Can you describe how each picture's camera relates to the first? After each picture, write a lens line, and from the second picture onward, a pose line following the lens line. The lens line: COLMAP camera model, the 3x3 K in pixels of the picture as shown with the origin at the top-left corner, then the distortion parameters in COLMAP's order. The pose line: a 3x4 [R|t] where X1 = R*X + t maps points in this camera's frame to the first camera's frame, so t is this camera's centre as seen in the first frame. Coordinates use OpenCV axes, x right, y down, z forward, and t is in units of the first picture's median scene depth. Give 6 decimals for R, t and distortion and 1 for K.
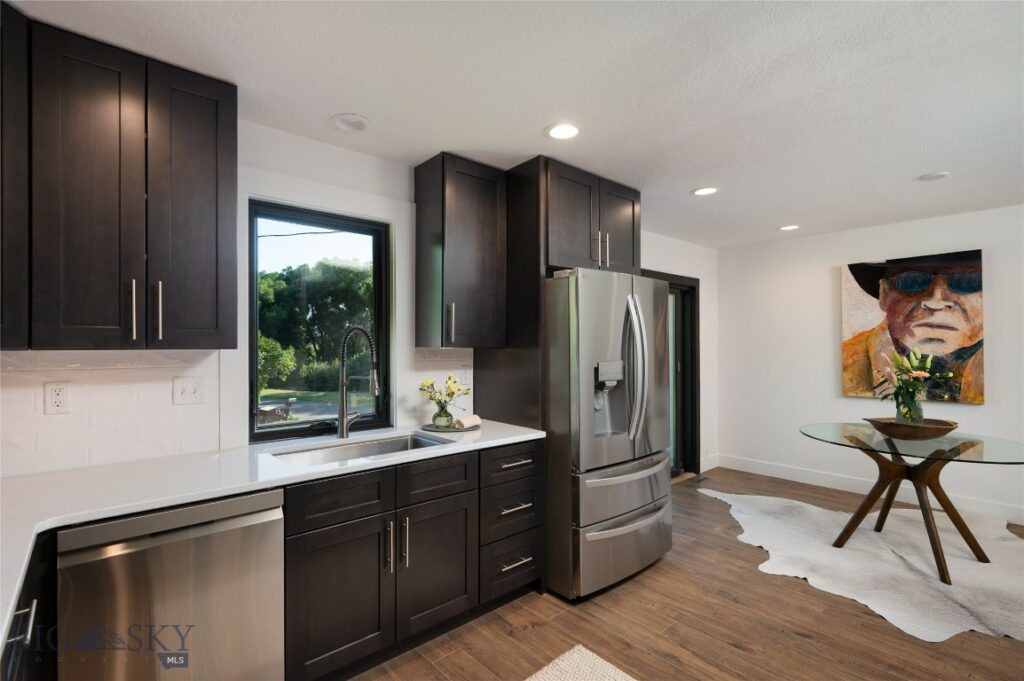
lens RADIAL K [[477.3, 0, 511.6], [0, 477.3, 340.2], [0, 0, 1]] dist [-0.000324, 0.000225]
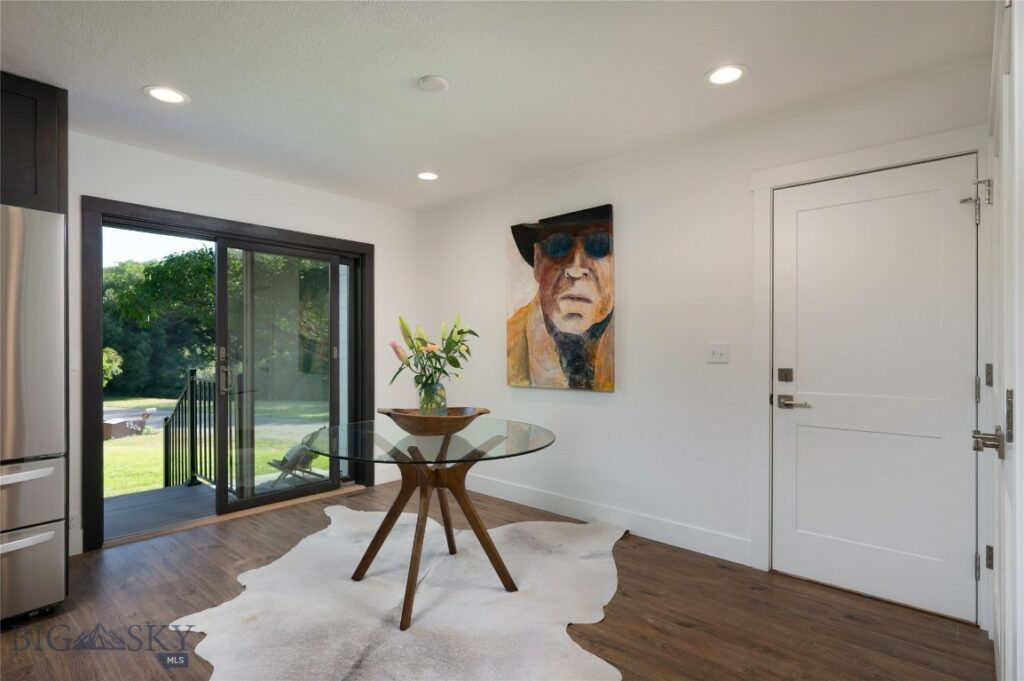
lens RADIAL K [[522.5, 0, 512.1], [0, 522.5, 342.4], [0, 0, 1]] dist [-0.006463, -0.001187]
pose [[0.989632, 0.000262, 0.143629, 0.646650], [-0.000755, 0.999994, 0.003374, 0.043598], [-0.143628, -0.003448, 0.989626, 0.120065]]
